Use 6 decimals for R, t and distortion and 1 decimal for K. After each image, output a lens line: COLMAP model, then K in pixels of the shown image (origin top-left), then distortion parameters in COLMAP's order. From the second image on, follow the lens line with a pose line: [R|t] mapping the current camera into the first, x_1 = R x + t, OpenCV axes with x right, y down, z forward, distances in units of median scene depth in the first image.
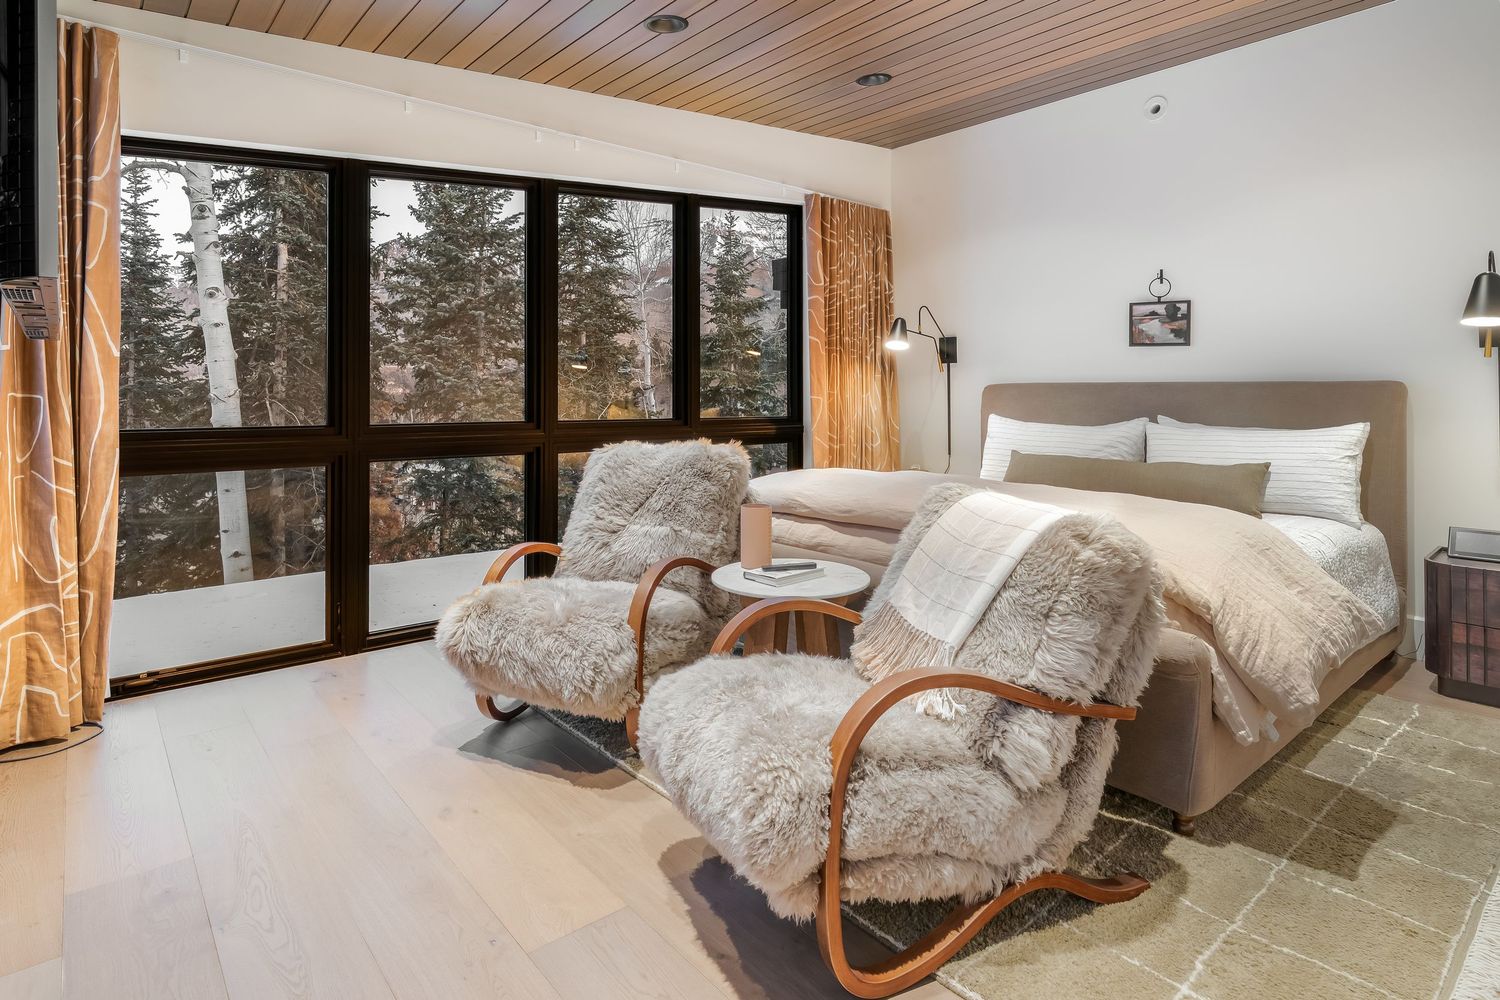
lens RADIAL K [[796.0, 0, 749.5], [0, 796.0, 395.4], [0, 0, 1]] dist [0.000350, -0.000307]
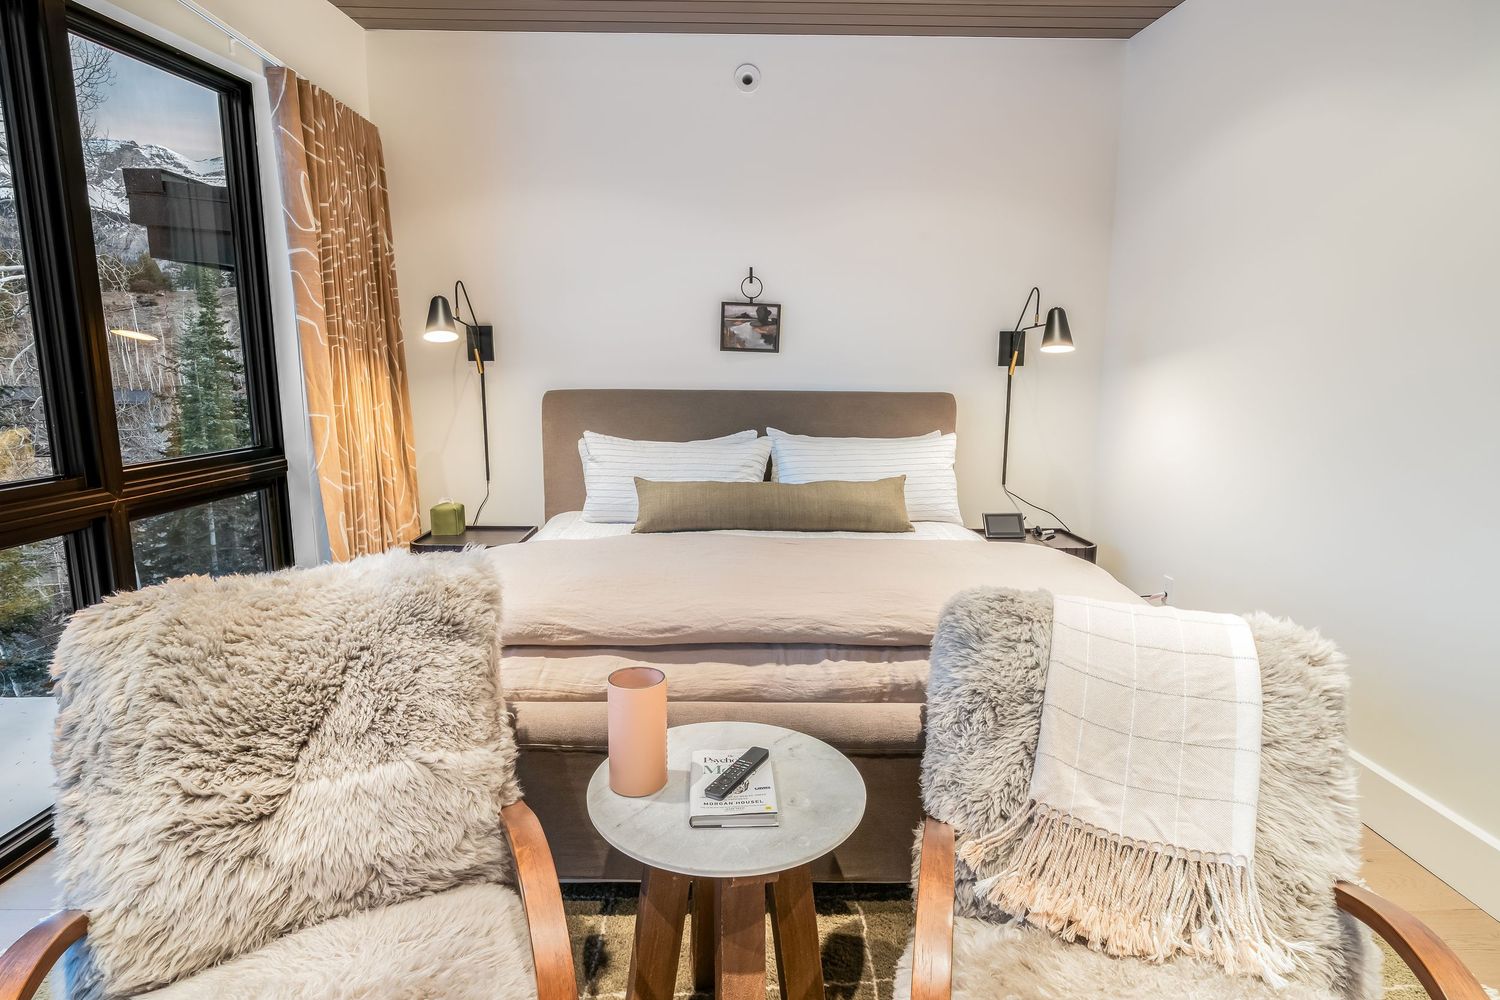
lens RADIAL K [[783.4, 0, 750.0], [0, 783.4, 500.0], [0, 0, 1]] dist [-0.000401, -0.000336]
pose [[0.643489, -0.122019, 0.755668, -0.203521], [-0.003547, 0.986727, 0.162349, -0.039265], [-0.765448, -0.107150, 0.634515, 0.394647]]
